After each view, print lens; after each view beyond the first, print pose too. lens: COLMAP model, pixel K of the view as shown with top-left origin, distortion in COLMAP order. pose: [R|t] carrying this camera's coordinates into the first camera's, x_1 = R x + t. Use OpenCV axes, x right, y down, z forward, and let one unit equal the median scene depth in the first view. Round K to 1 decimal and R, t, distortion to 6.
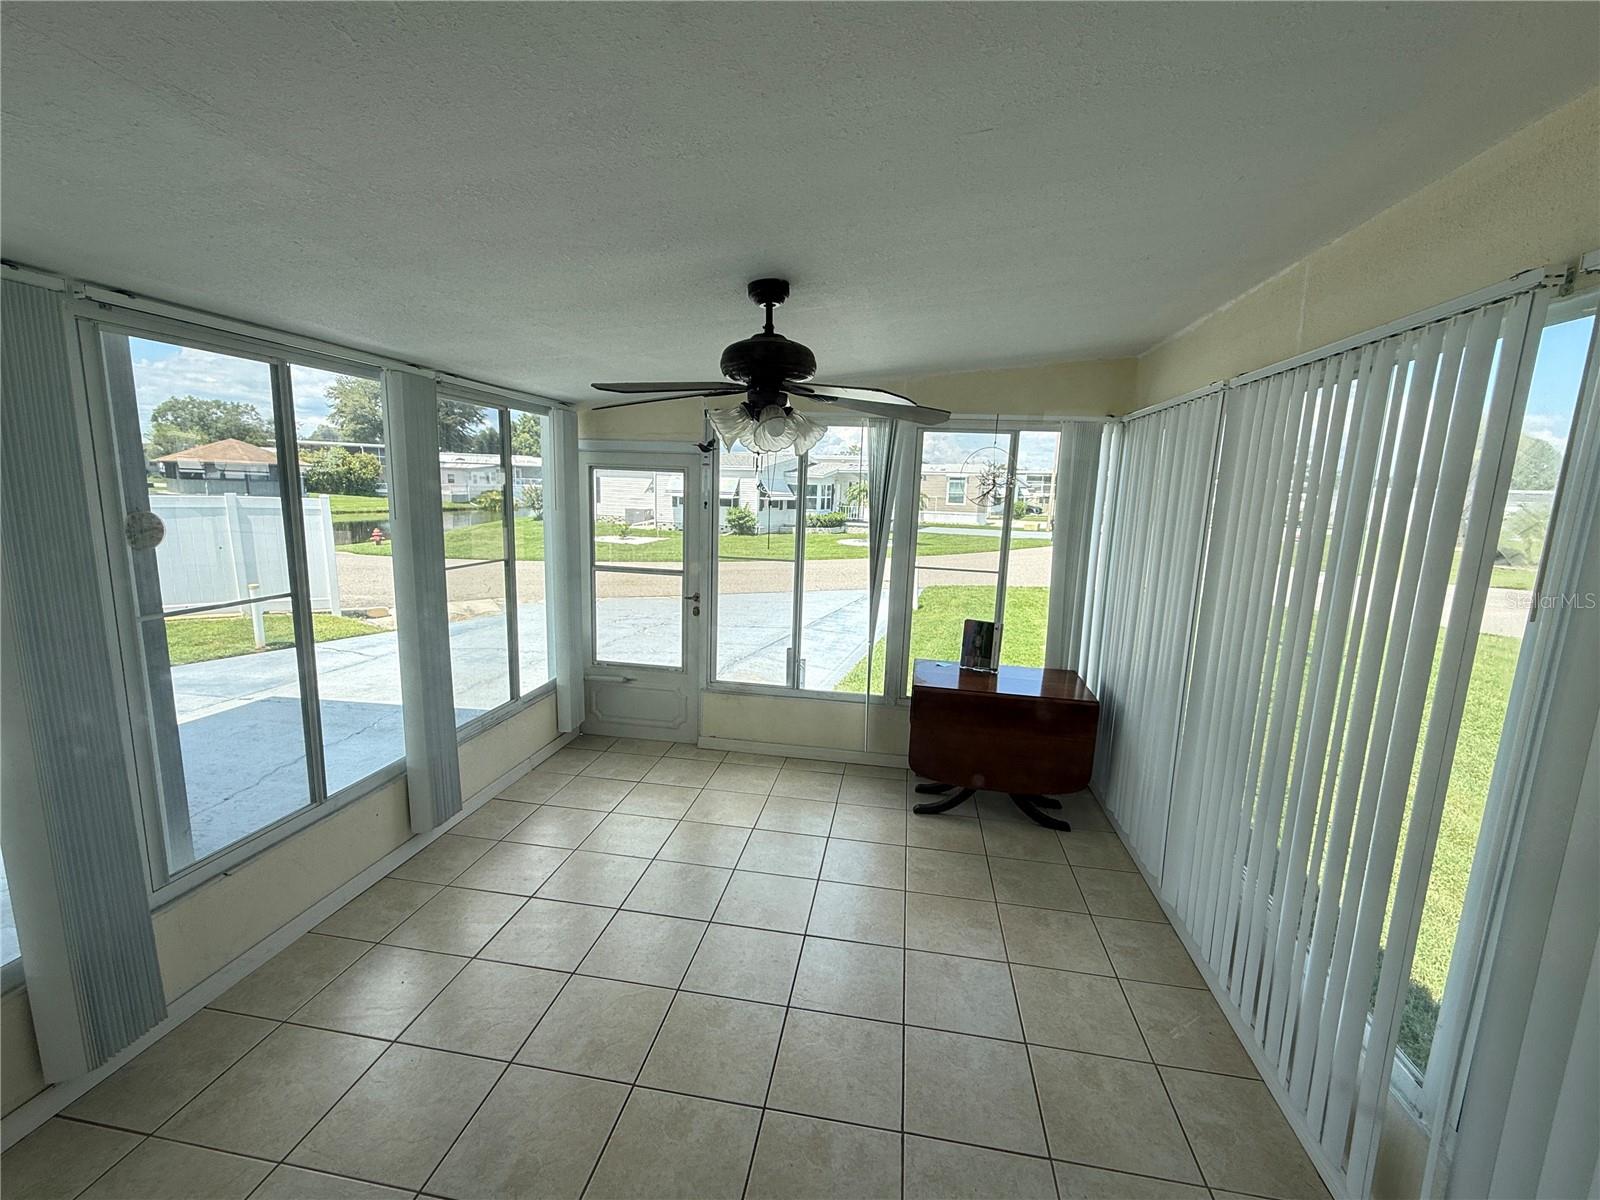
lens RADIAL K [[679.4, 0, 798.7], [0, 679.4, 598.3], [0, 0, 1]] dist [0.001180, 0.000799]
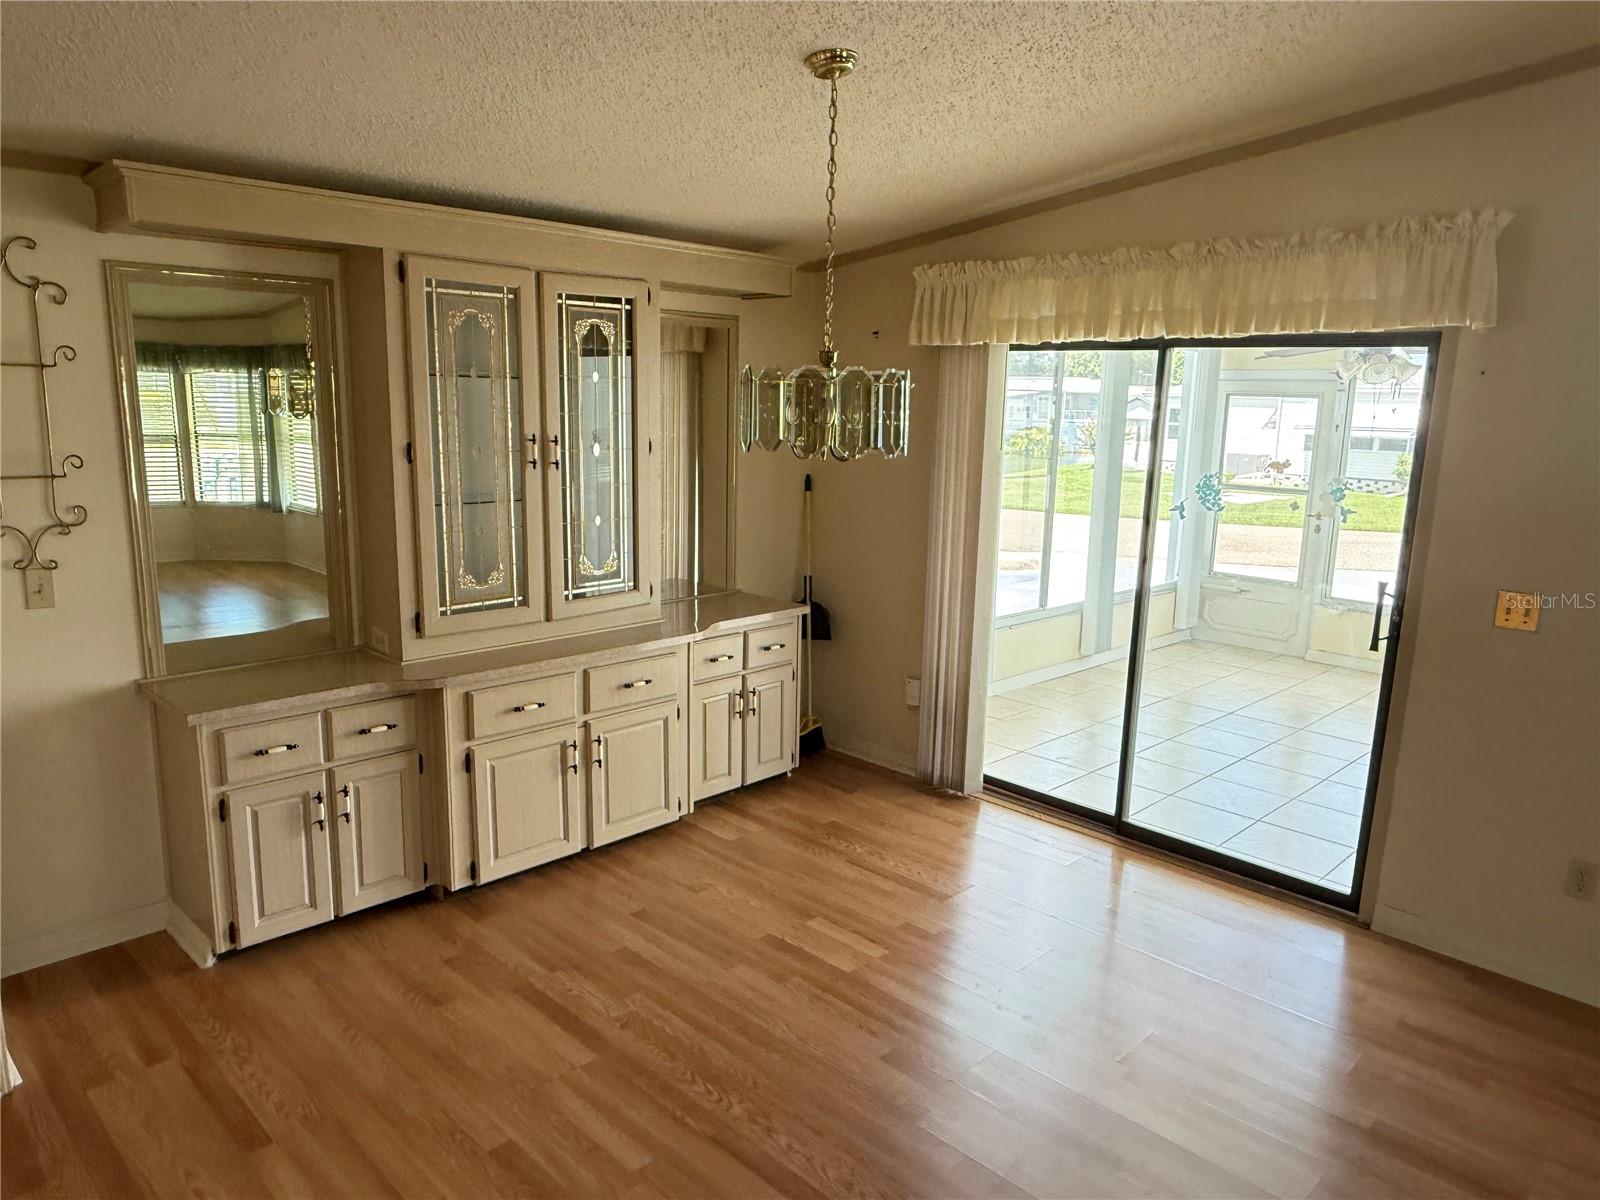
lens RADIAL K [[1075.9, 0, 797.1], [0, 1075.9, 598.7], [0, 0, 1]] dist [-0.007827, 0.002299]
pose [[0.814251, 0.096863, -0.572375, 0.150867], [-0.097688, 0.994783, 0.029378, 0.149700], [0.572235, 0.031993, 0.819465, -0.797746]]
